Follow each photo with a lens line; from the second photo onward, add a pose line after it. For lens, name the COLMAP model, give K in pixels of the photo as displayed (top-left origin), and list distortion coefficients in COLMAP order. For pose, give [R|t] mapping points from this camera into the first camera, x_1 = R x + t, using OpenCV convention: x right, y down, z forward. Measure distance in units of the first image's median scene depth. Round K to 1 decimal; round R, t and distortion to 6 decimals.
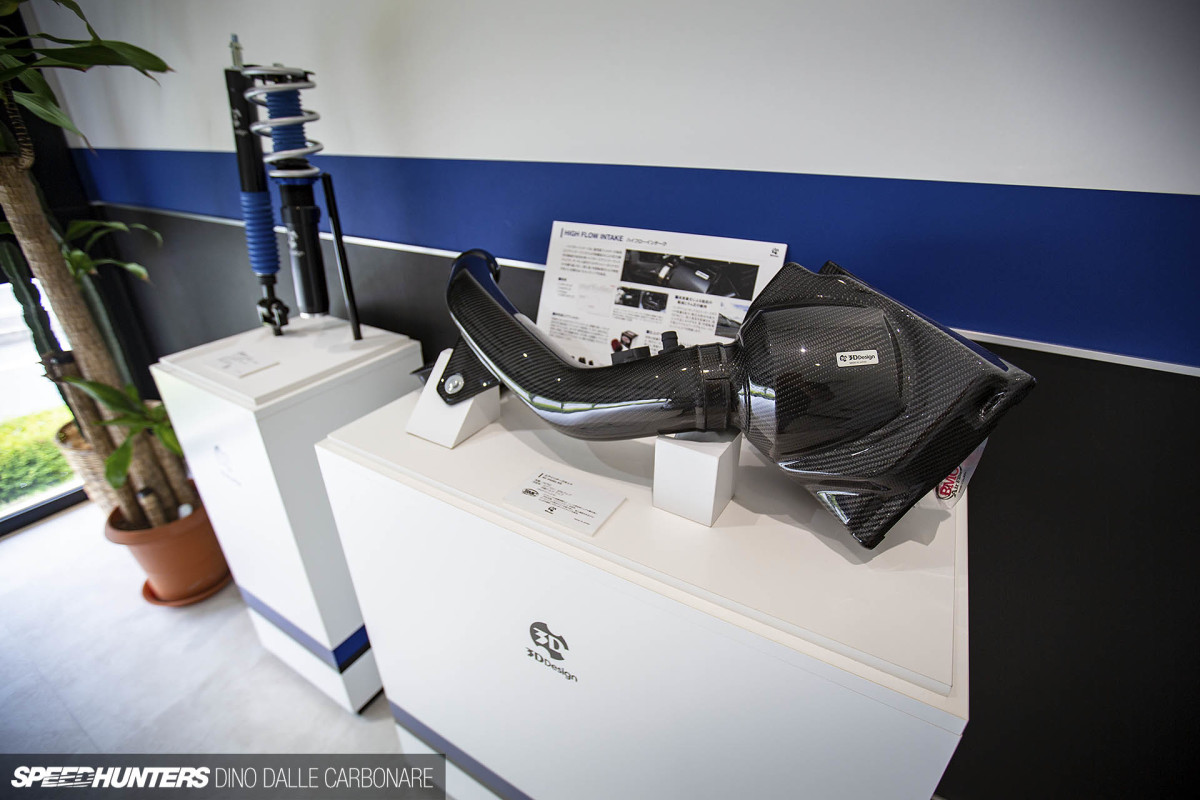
lens RADIAL K [[545.8, 0, 600.0], [0, 545.8, 400.0], [0, 0, 1]] dist [-0.042949, 0.000833]
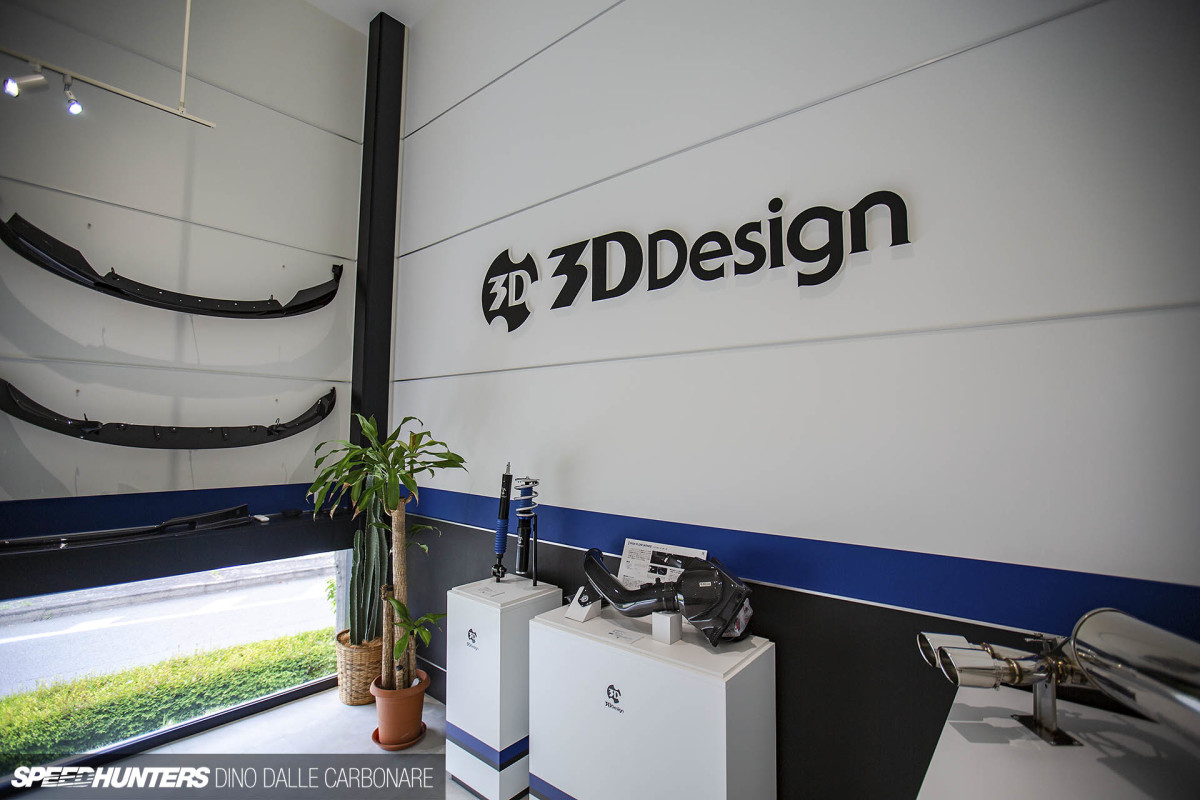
lens RADIAL K [[545.8, 0, 600.0], [0, 545.8, 400.0], [0, 0, 1]] dist [-0.042949, 0.000833]
pose [[0.988117, -0.004829, -0.153626, 0.205208], [-0.072853, 0.865379, -0.495793, 0.411344], [0.135339, 0.501094, 0.854745, -1.634336]]
